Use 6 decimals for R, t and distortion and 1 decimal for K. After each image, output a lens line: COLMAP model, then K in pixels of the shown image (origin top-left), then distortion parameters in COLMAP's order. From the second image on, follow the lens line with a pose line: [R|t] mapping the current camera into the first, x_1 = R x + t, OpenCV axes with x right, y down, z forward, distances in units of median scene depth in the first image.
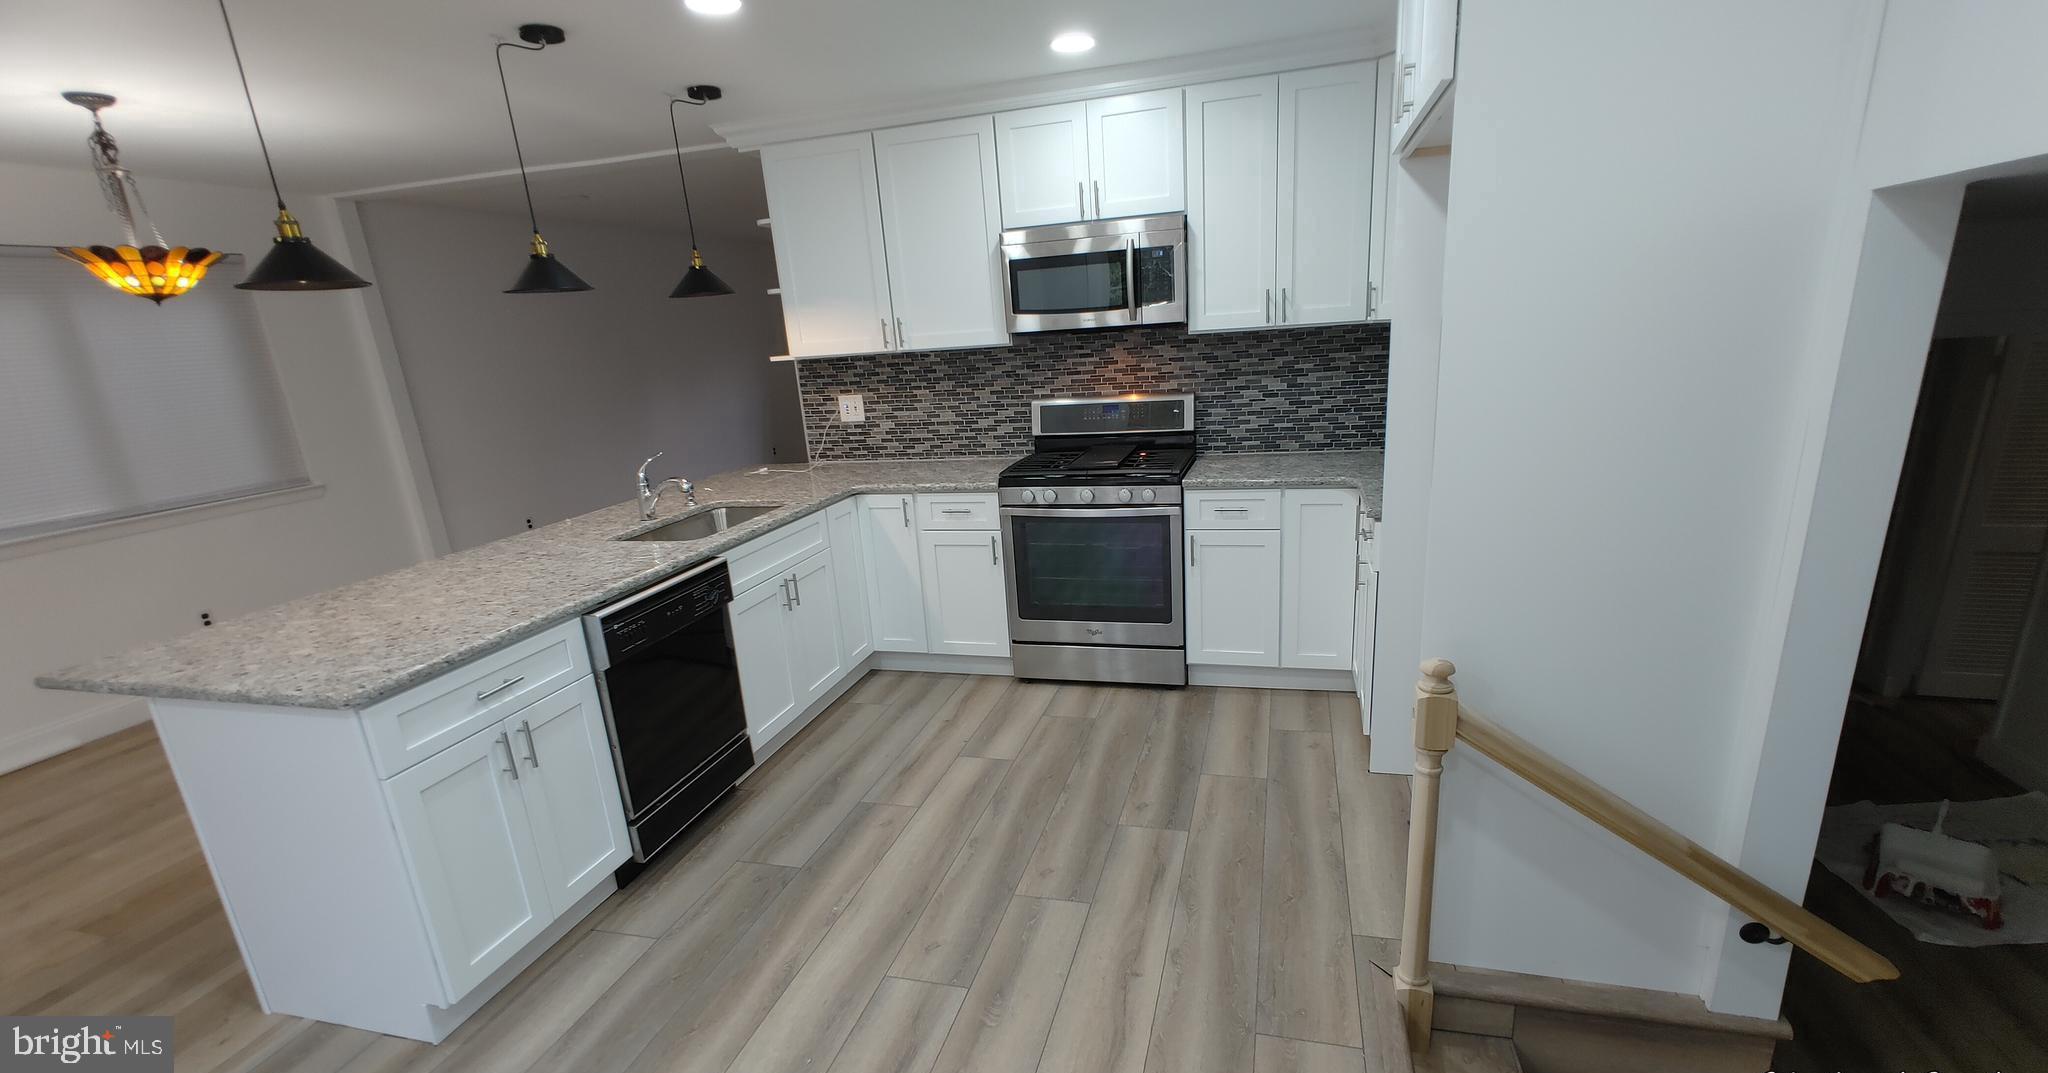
lens RADIAL K [[883.9, 0, 1037.3], [0, 883.9, 589.7], [0, 0, 1]] dist [-0.000395, 0.000163]
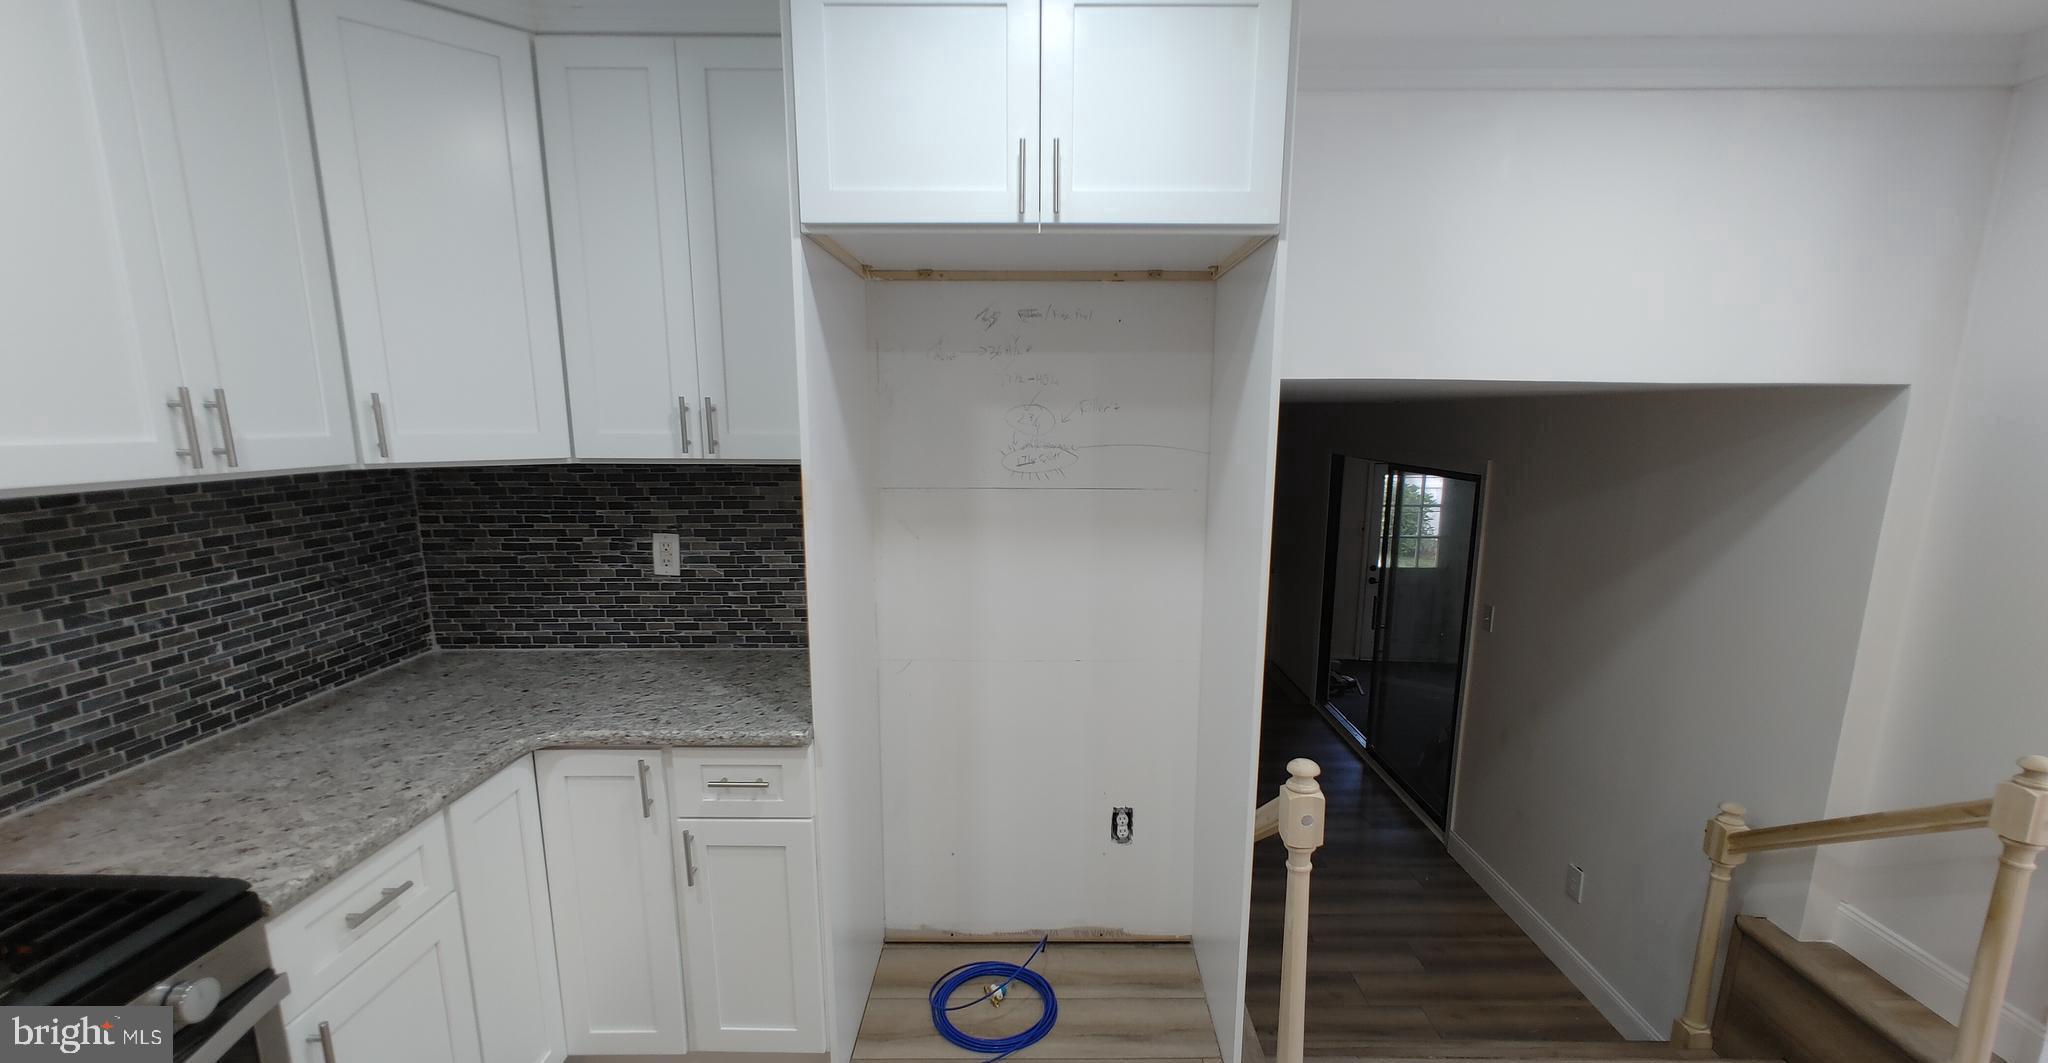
lens RADIAL K [[883.7, 0, 1041.0], [0, 883.7, 590.5], [0, 0, 1]] dist [0.001748, 0.000172]
pose [[-0.263882, -0.126056, 0.956282, -0.206623], [0.294979, 0.933378, 0.204435, -0.192225], [-0.918343, 0.336030, -0.209118, 0.658321]]
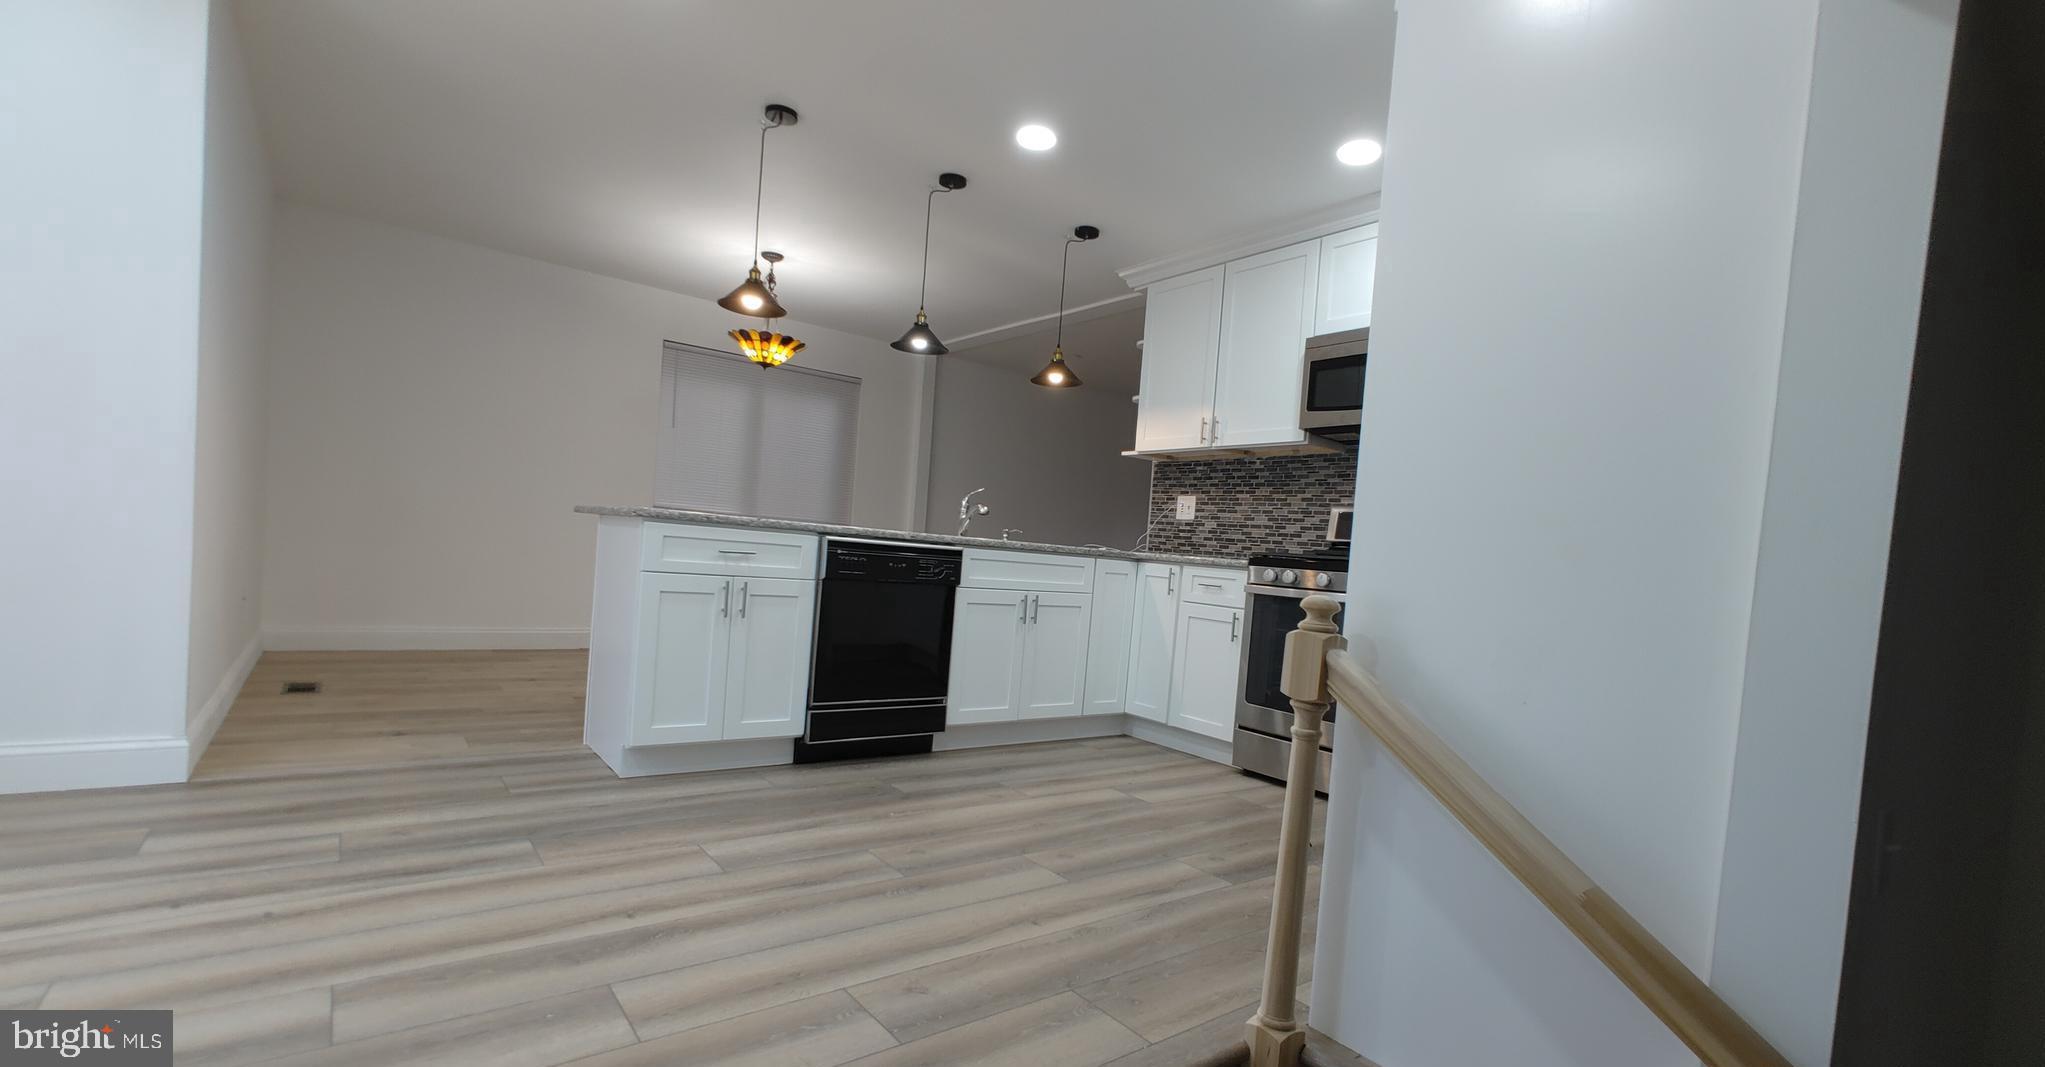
lens RADIAL K [[876.7, 0, 1037.8], [0, 876.7, 591.1], [0, 0, 1]] dist [-0.001207, 0.000209]
pose [[0.795036, 0.152537, -0.587069, 0.334844], [-0.296945, 0.941829, -0.157423, 0.133055], [0.528906, 0.299484, 0.794083, 0.076318]]
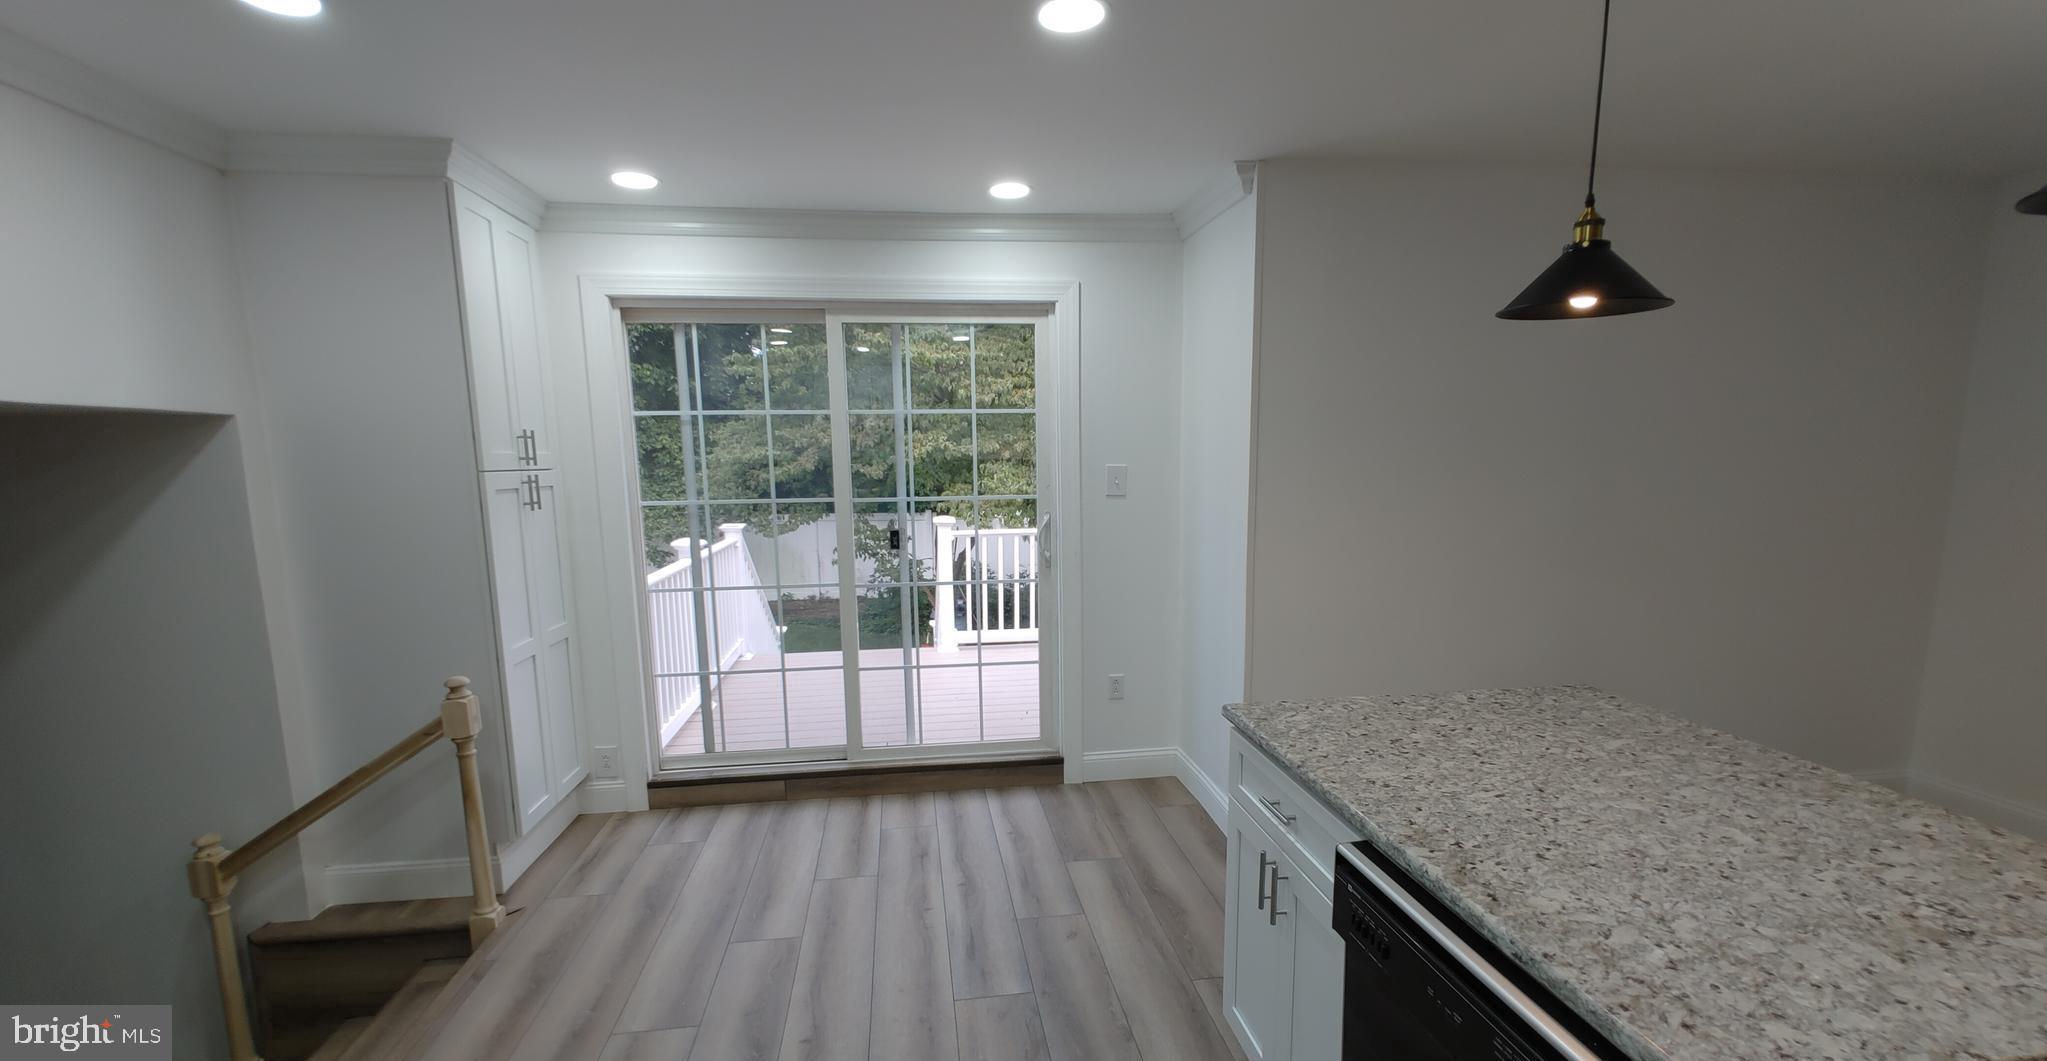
lens RADIAL K [[877.1, 0, 1029.7], [0, 877.1, 589.9], [0, 0, 1]] dist [0.001284, 0.000081]
pose [[-0.916076, 0.139156, -0.376086, -0.058431], [-0.044941, 0.896323, 0.441118, -0.230571], [0.398479, 0.420999, -0.814846, 0.796157]]
